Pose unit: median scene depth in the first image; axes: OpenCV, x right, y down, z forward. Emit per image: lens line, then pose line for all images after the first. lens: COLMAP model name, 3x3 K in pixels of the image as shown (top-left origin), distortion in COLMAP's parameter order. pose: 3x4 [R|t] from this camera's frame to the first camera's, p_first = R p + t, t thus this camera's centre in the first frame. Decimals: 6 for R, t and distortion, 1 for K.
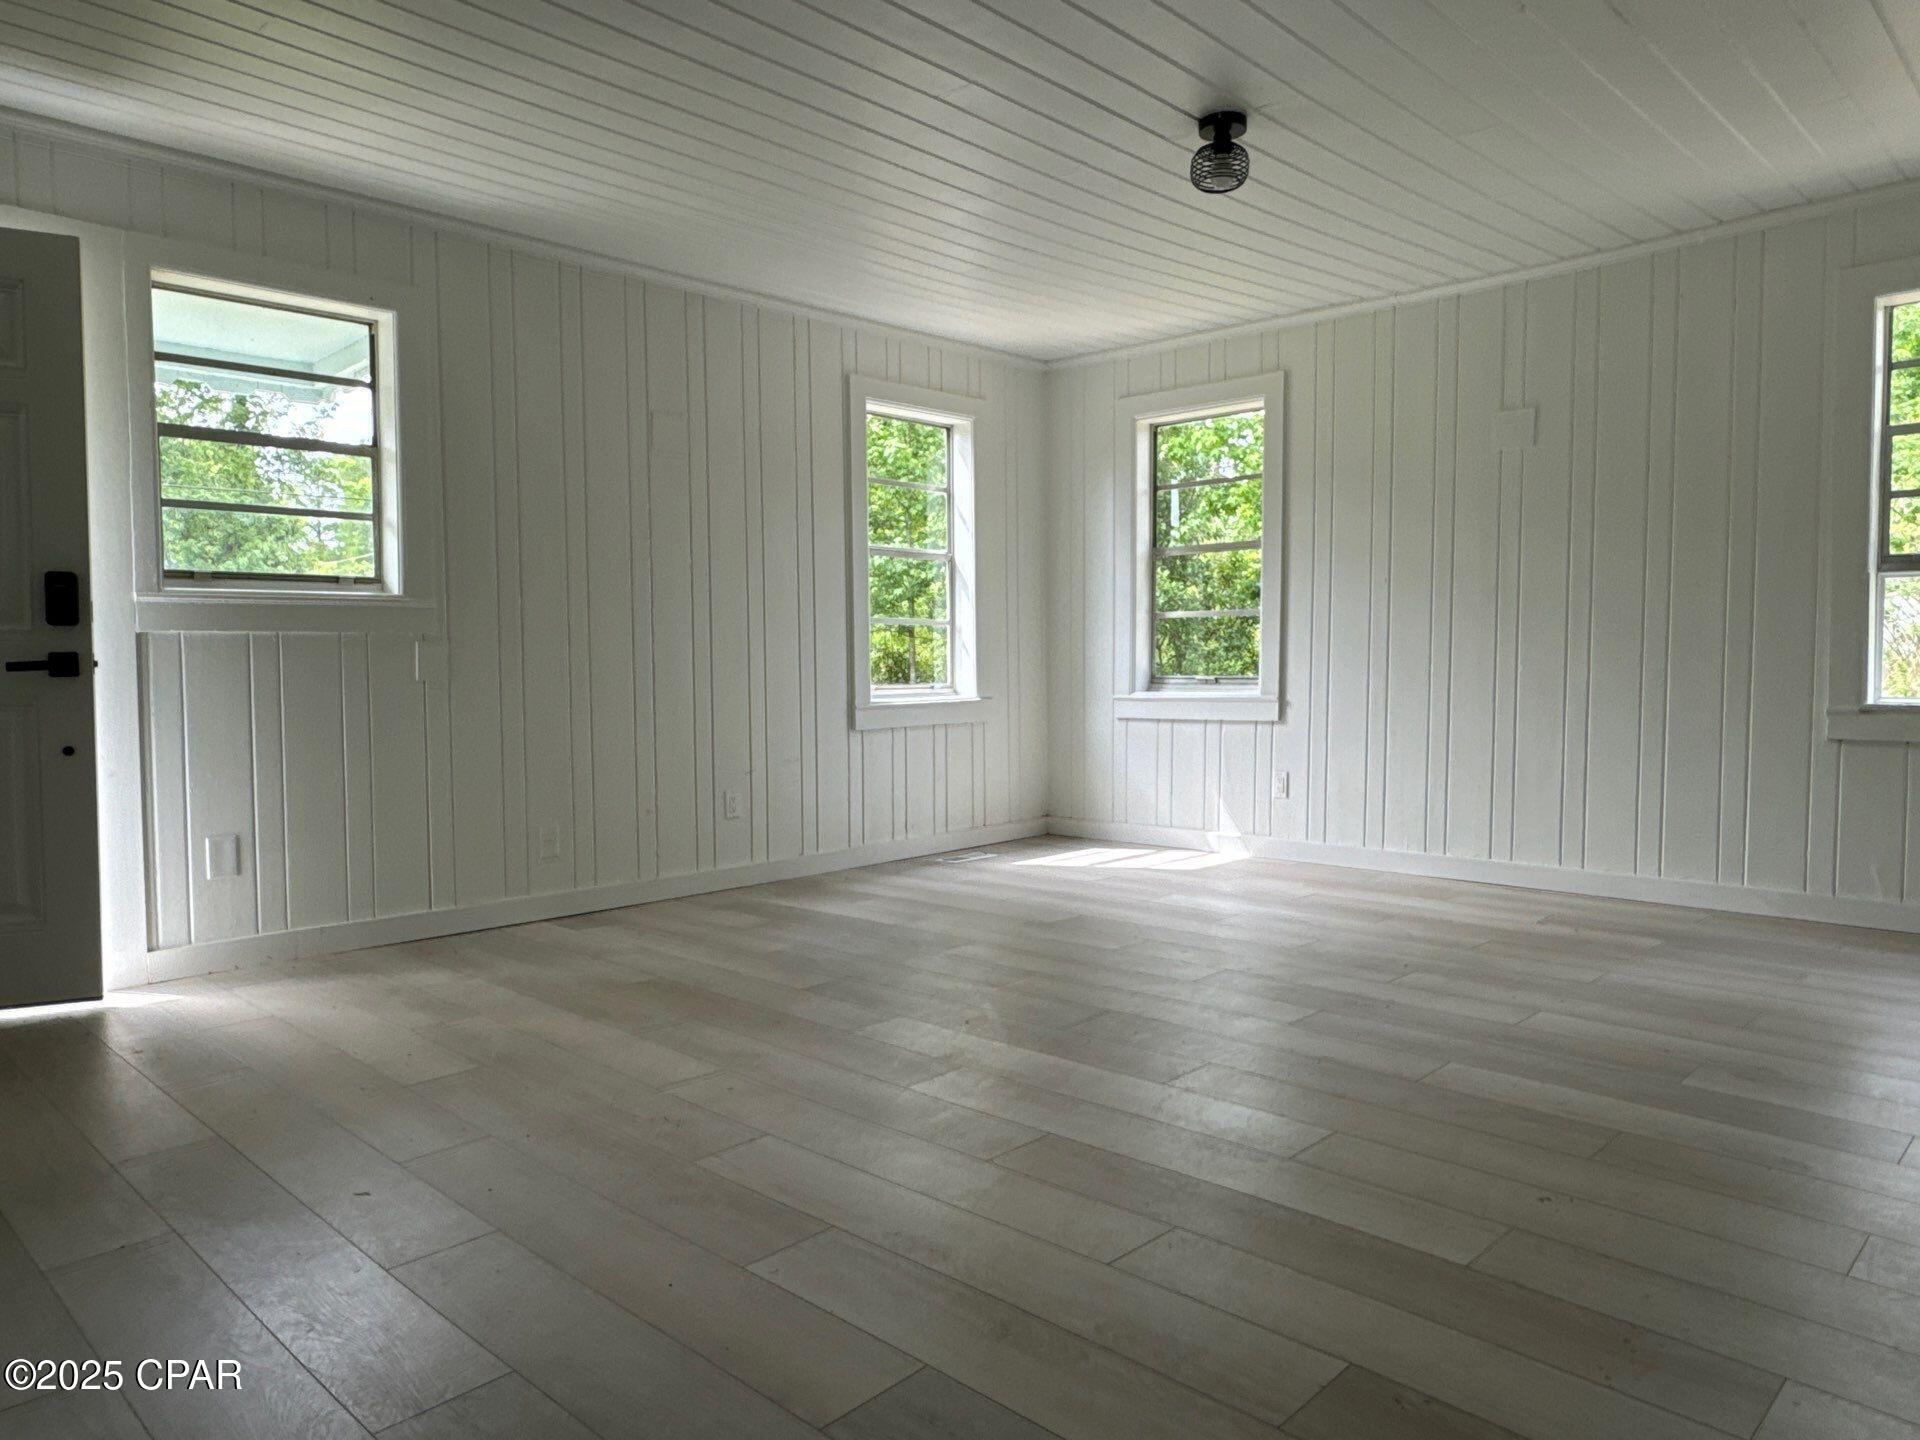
lens RADIAL K [[1281.9, 0, 960.0], [0, 1281.9, 720.0], [0, 0, 1]] dist [0.006181, 0.001848]
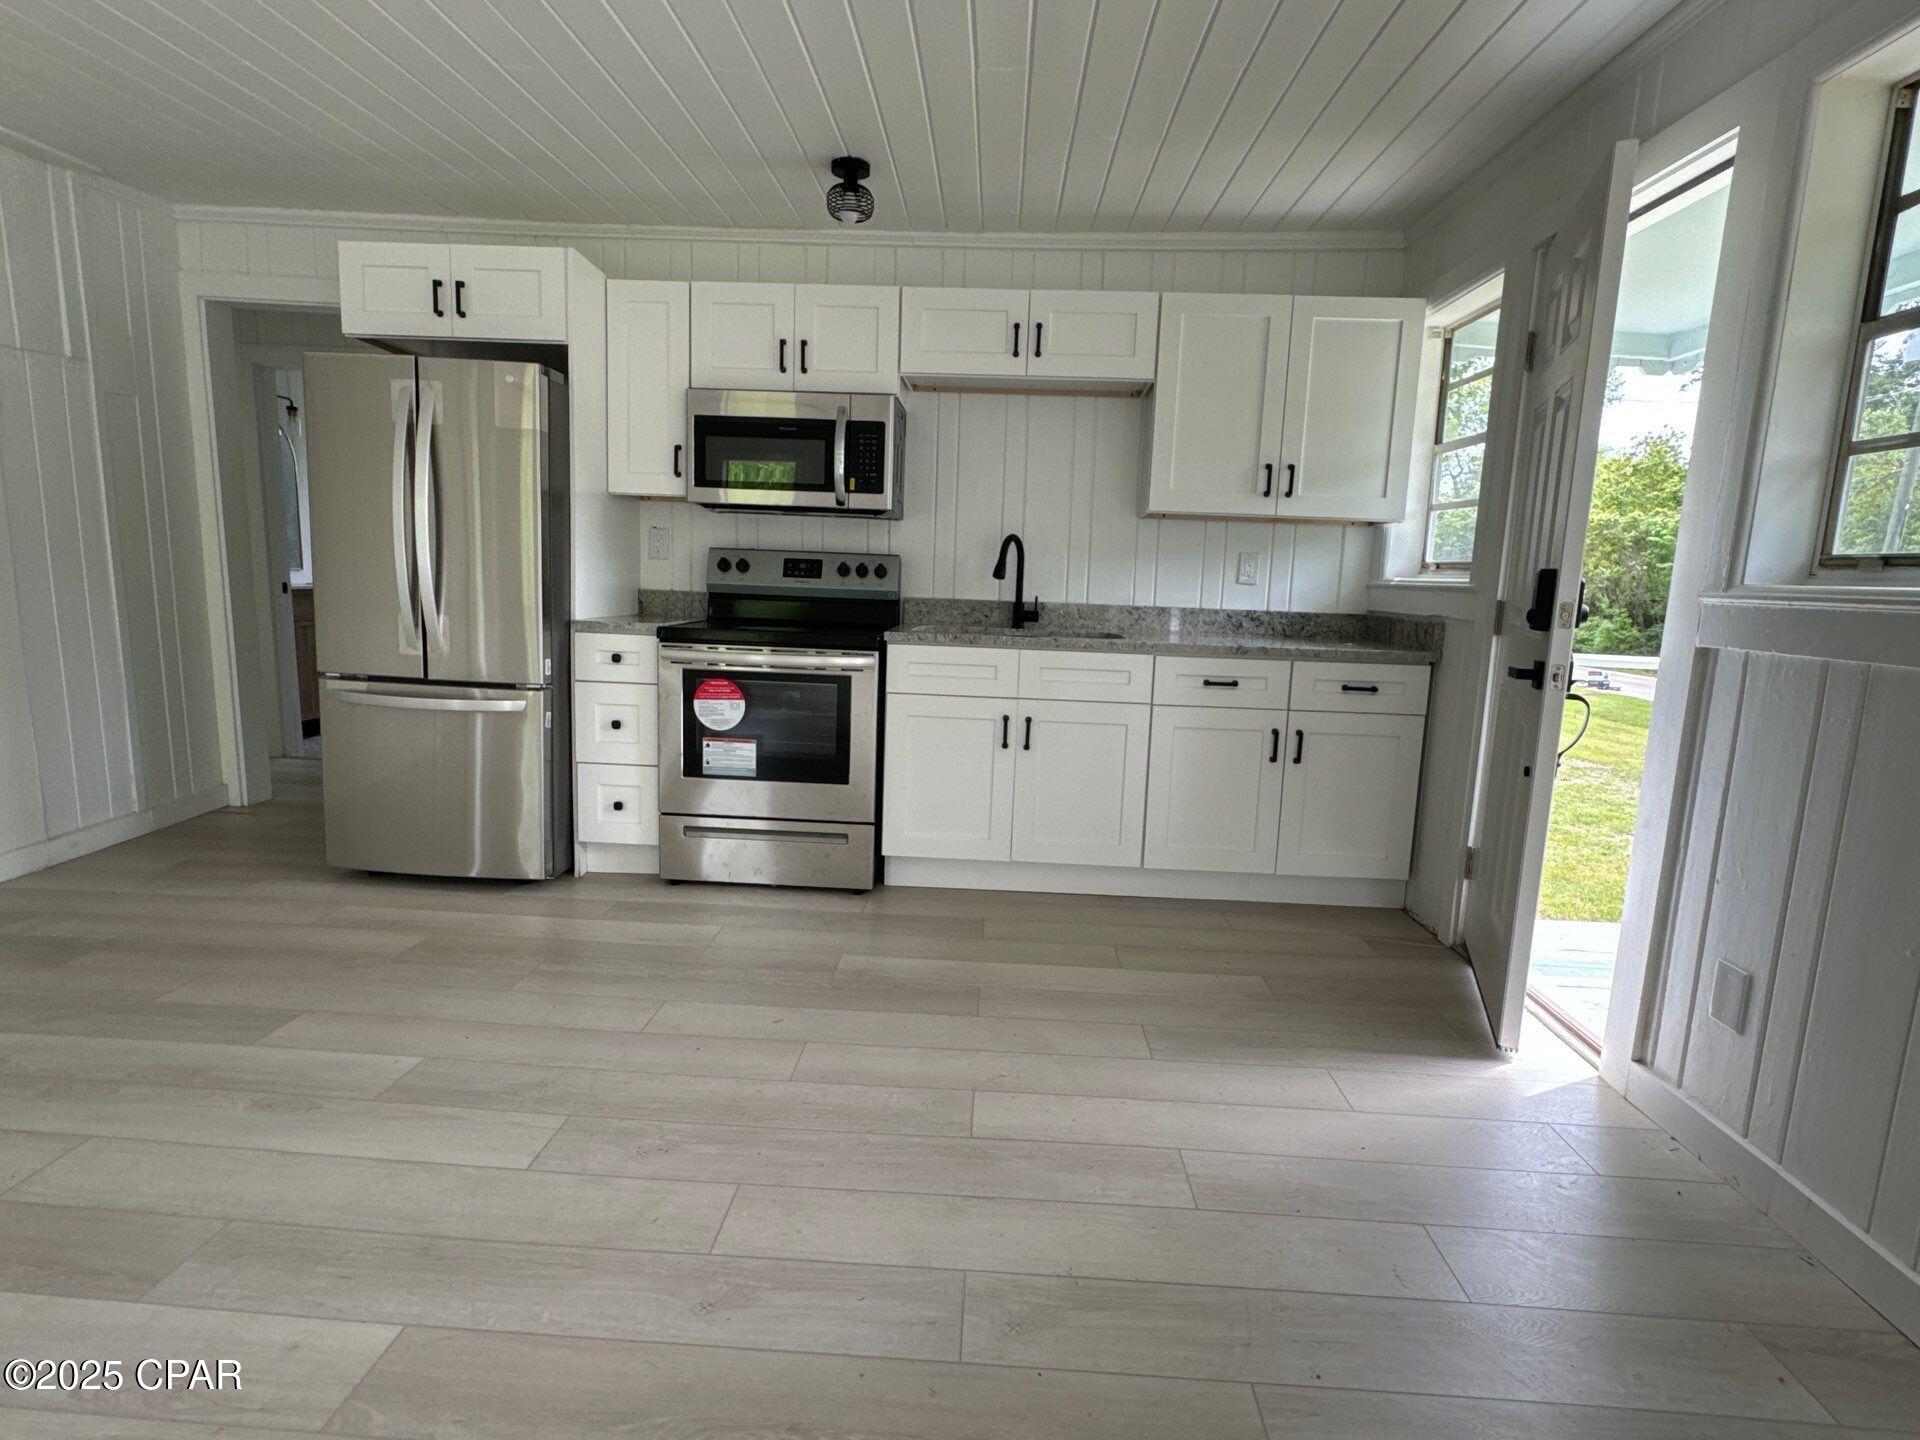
lens RADIAL K [[956.3, 0, 960.0], [0, 956.3, 720.0], [0, 0, 1]] dist [0.001082, 0.000177]
pose [[-0.748059, 0.079516, -0.658851, 0.035228], [-0.068470, 0.978250, 0.195805, -0.115428], [0.660091, 0.191585, -0.726344, 1.232842]]
